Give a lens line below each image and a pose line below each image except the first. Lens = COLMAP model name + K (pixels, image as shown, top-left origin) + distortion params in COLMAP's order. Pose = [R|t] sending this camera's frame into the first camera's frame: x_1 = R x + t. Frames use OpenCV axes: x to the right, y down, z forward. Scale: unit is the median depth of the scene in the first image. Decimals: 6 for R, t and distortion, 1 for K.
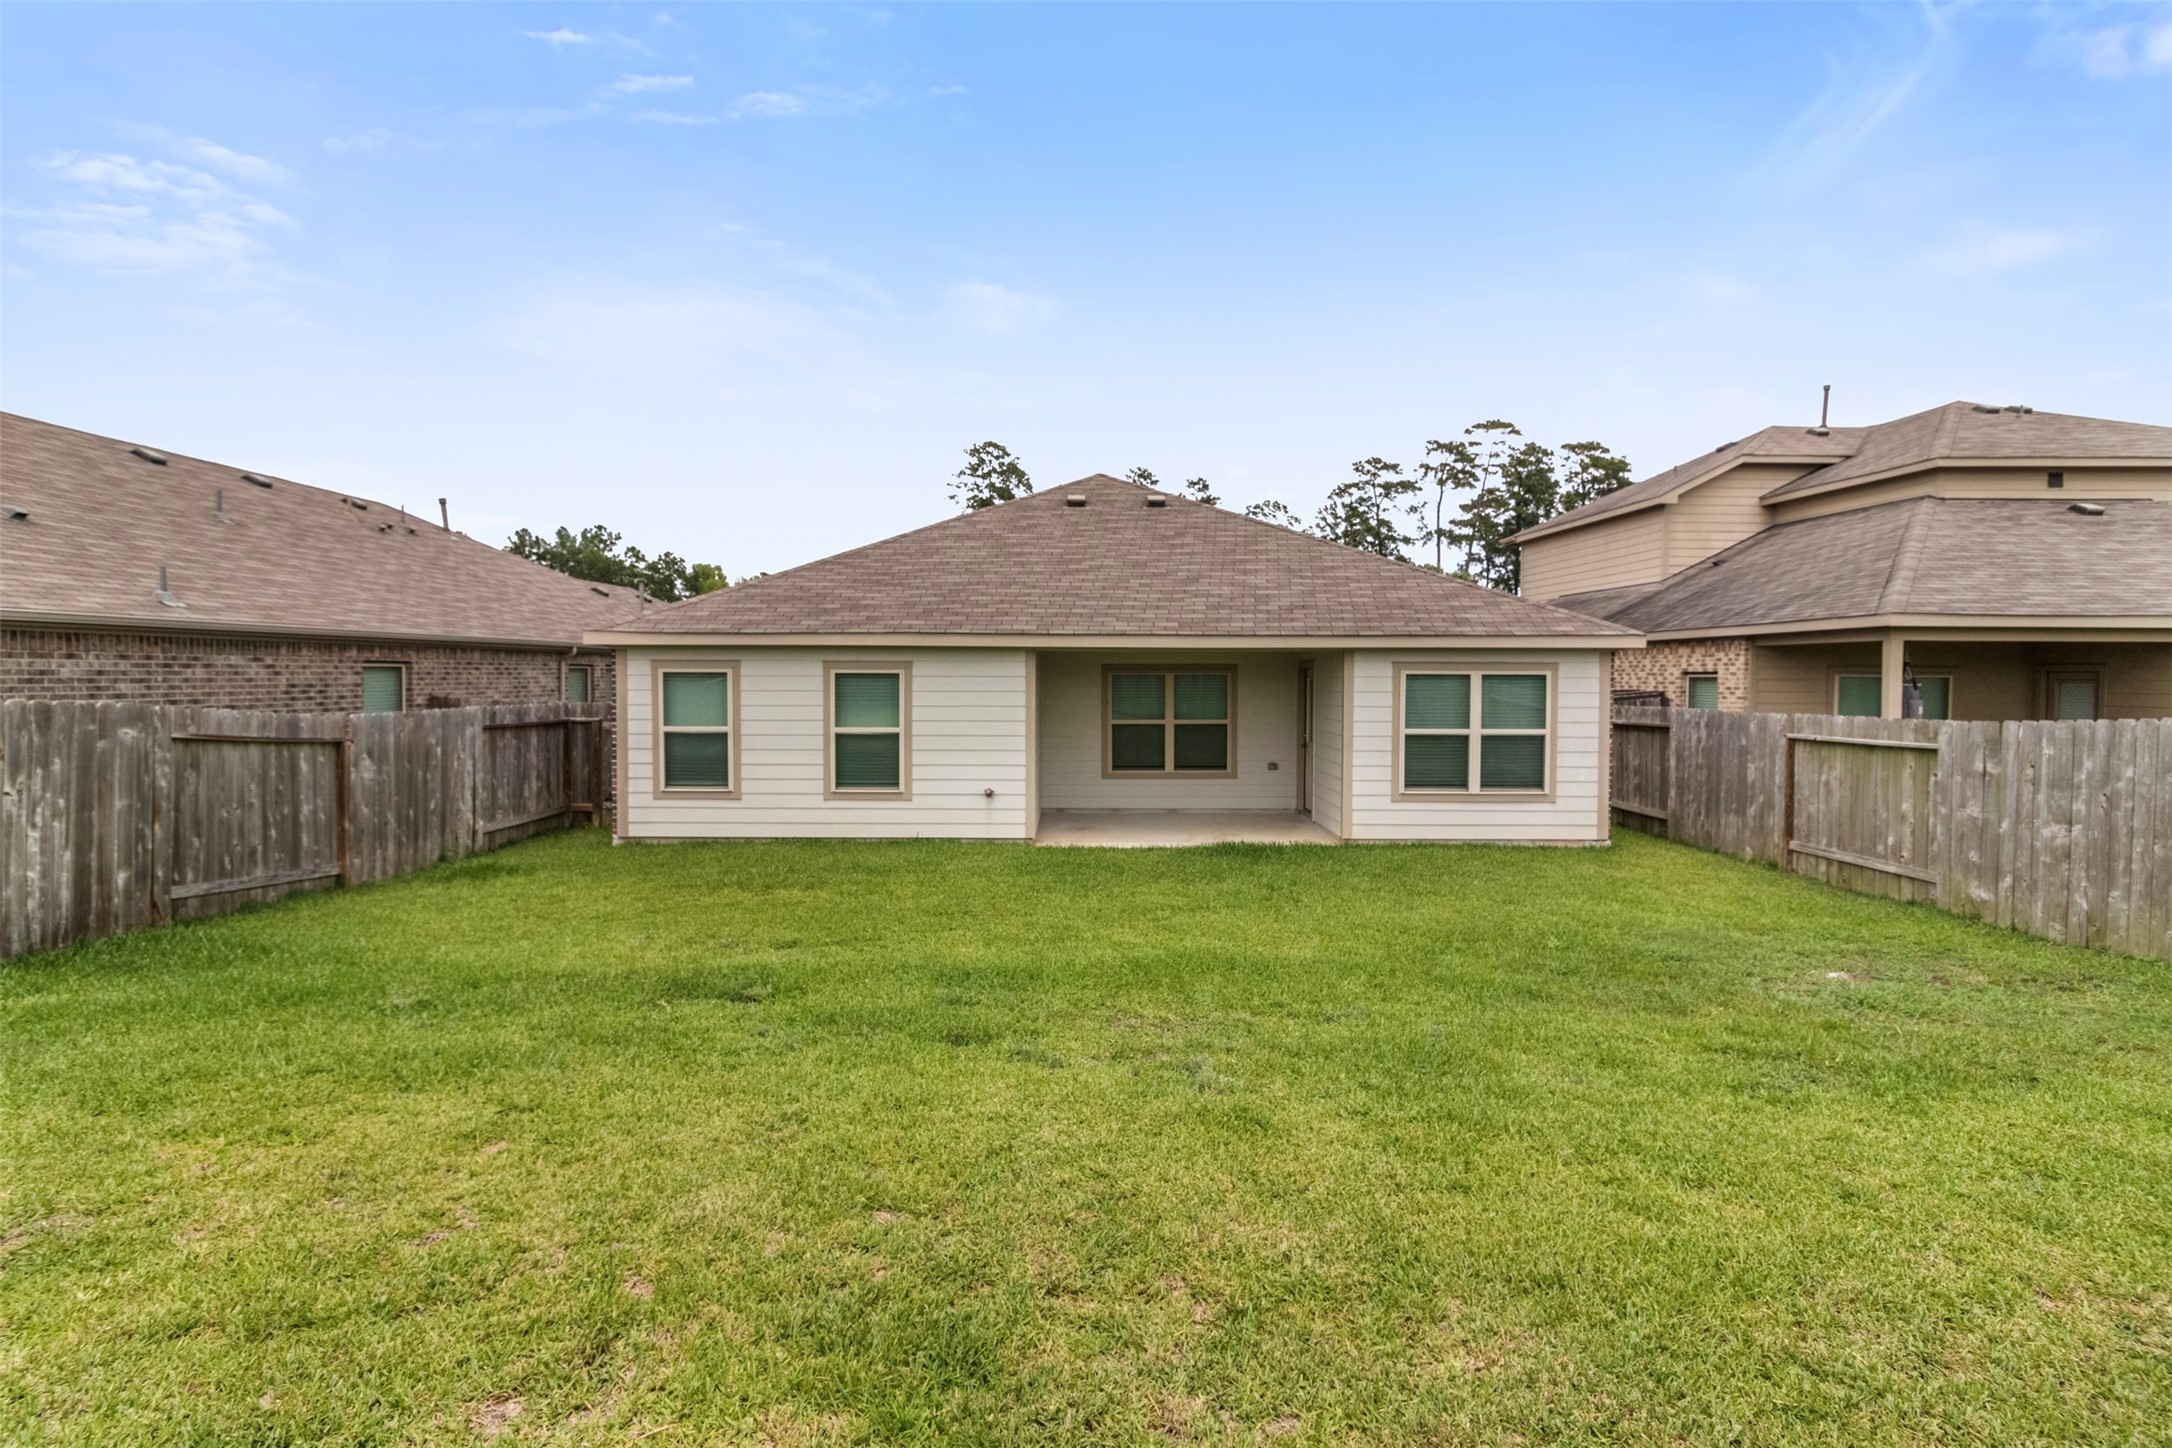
lens RADIAL K [[1014.6, 0, 1068.8], [0, 1014.6, 693.5], [0, 0, 1]] dist [0.002899, 0.001140]
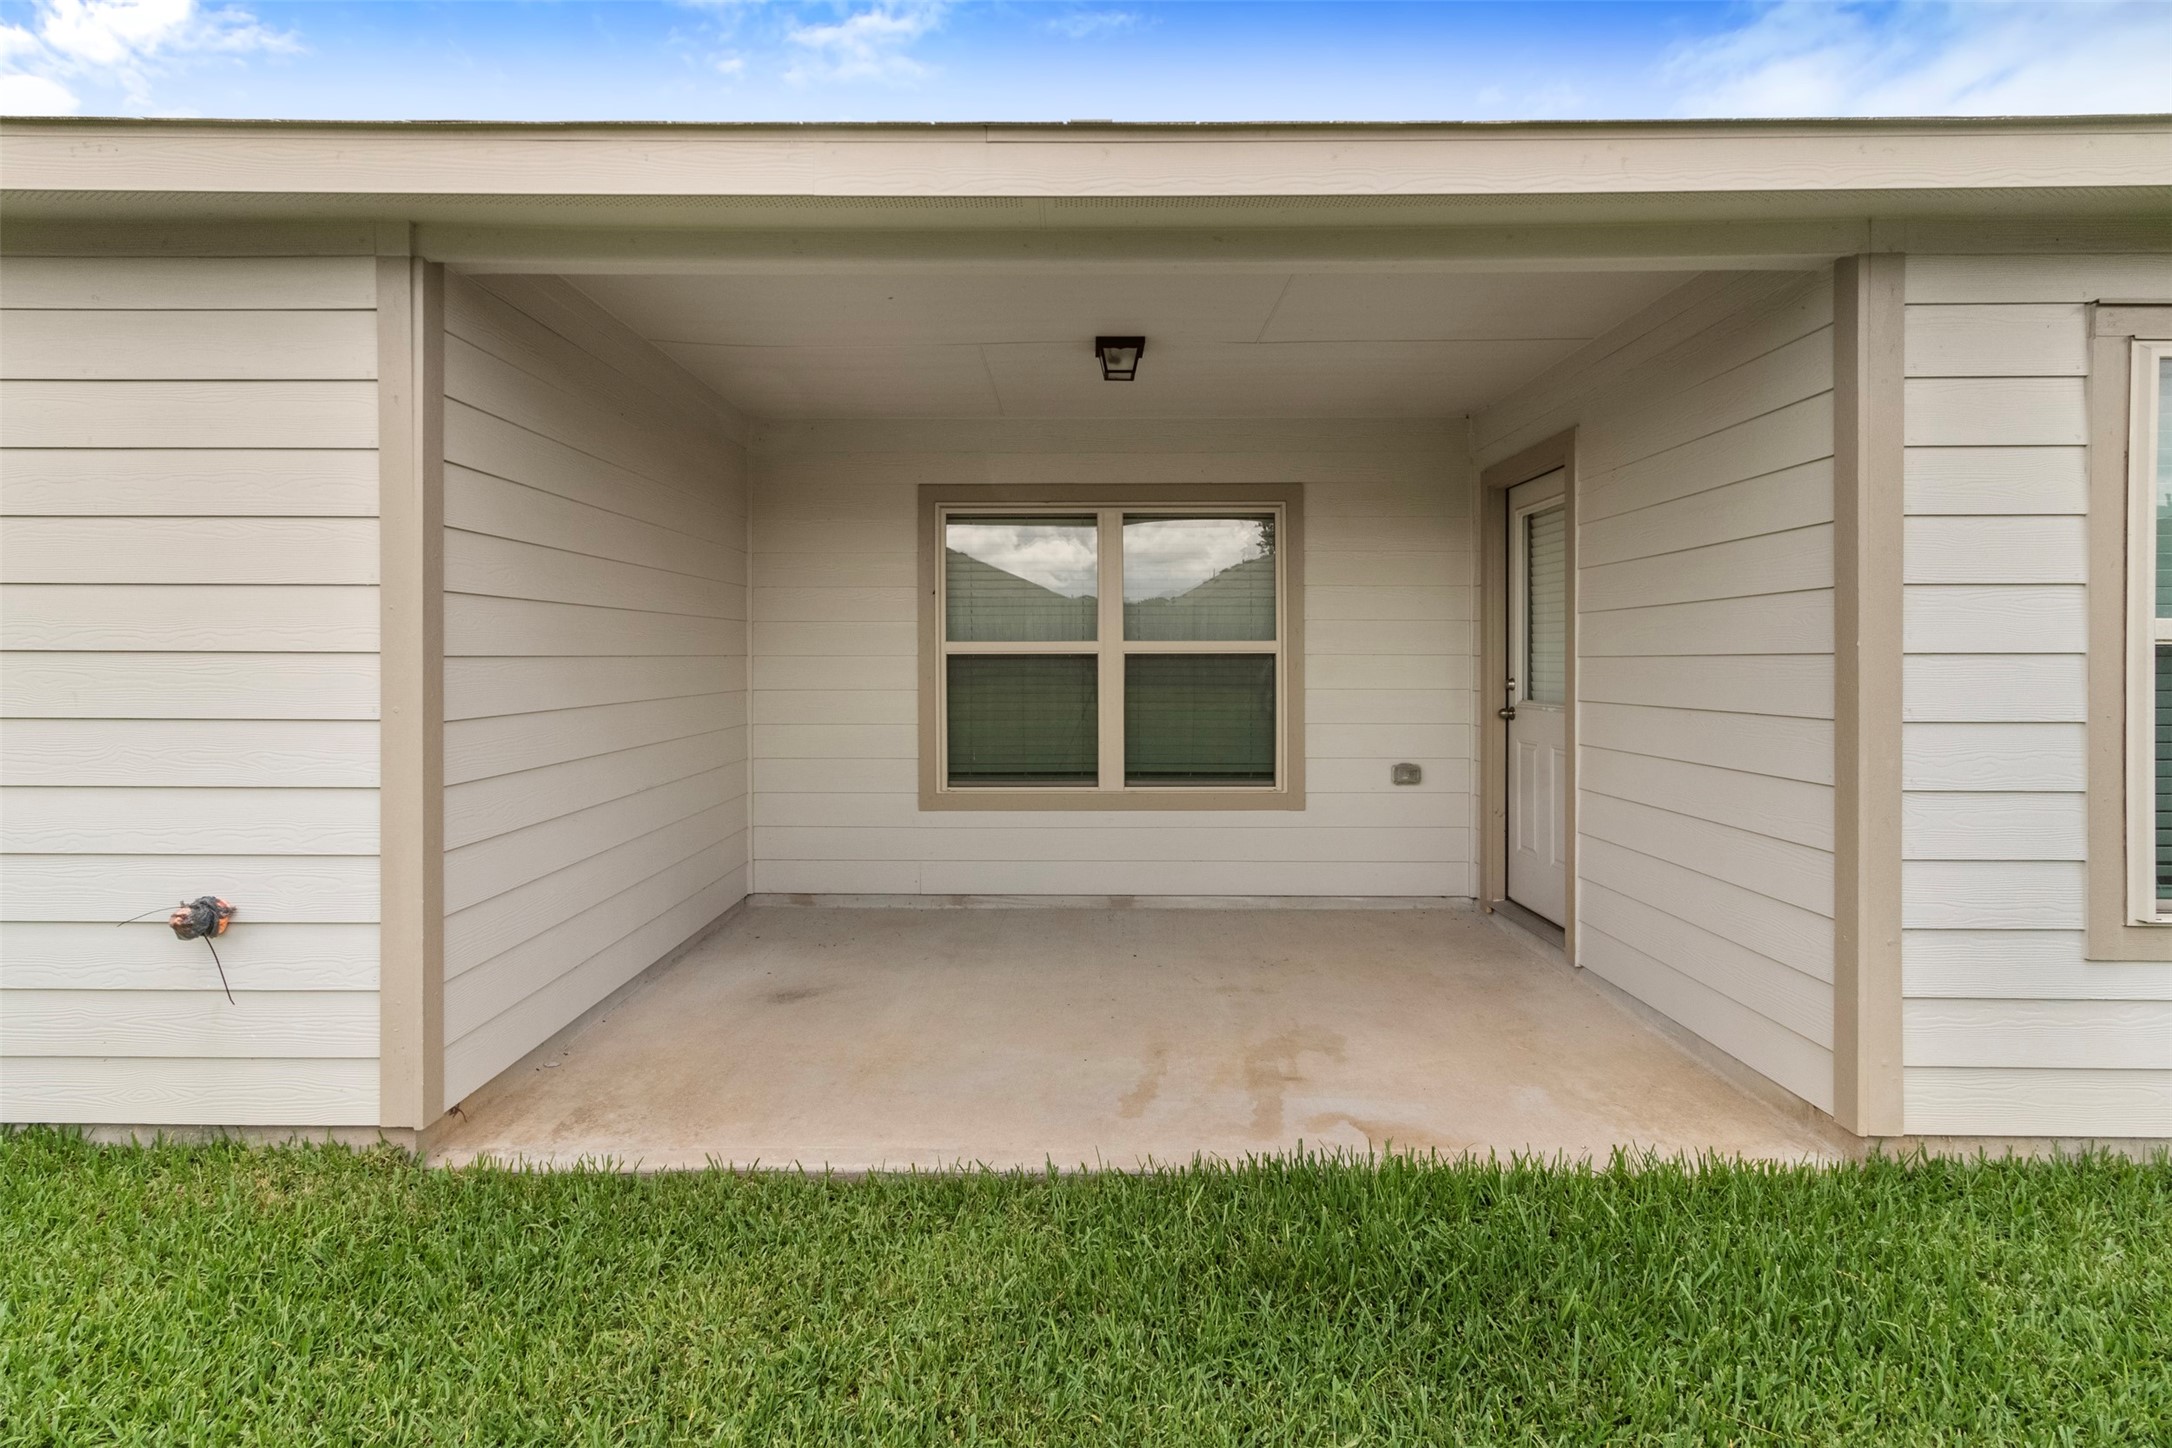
lens RADIAL K [[1014.6, 0, 1068.8], [0, 1014.6, 693.5], [0, 0, 1]] dist [0.002899, 0.001140]
pose [[0.999923, -0.001308, -0.012356, 0.096123], [0.001439, 0.999942, 0.010659, 0.042796], [0.012341, -0.010676, 0.999867, 0.698122]]
